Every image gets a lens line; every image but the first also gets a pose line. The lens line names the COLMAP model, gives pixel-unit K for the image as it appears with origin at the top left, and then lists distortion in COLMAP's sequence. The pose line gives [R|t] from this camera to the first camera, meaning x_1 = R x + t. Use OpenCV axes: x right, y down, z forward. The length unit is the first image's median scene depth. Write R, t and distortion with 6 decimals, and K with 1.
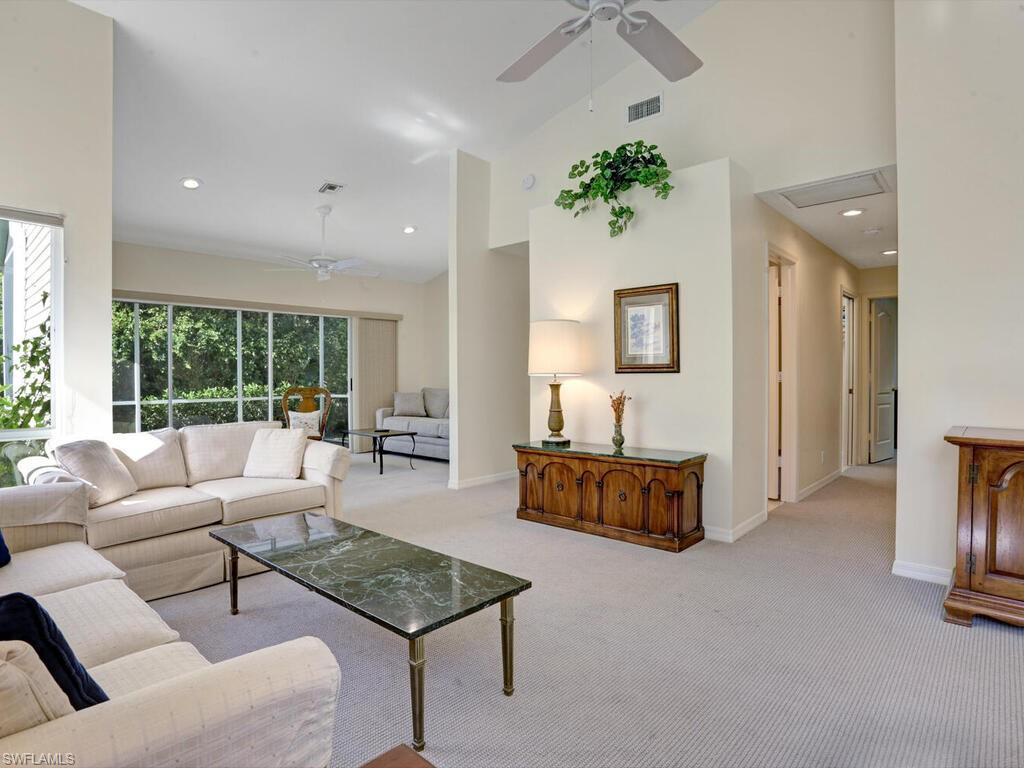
lens RADIAL K [[549.7, 0, 512.9], [0, 549.7, 379.4], [0, 0, 1]] dist [-0.019627, 0.002441]
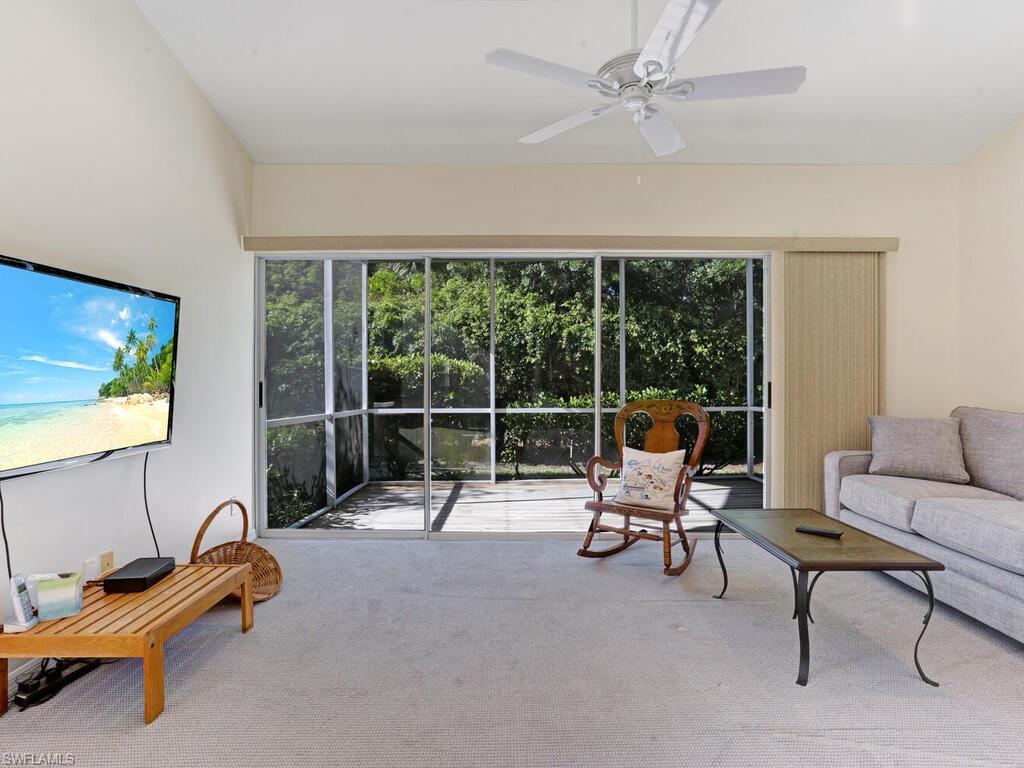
lens RADIAL K [[549.7, 0, 508.8], [0, 549.7, 377.8], [0, 0, 1]] dist [-0.019627, 0.002441]
pose [[0.672106, 0.001101, -0.740454, -0.093724], [-0.004412, 0.999987, -0.002517, -0.002804], [0.740442, 0.004959, 0.672102, 0.512224]]
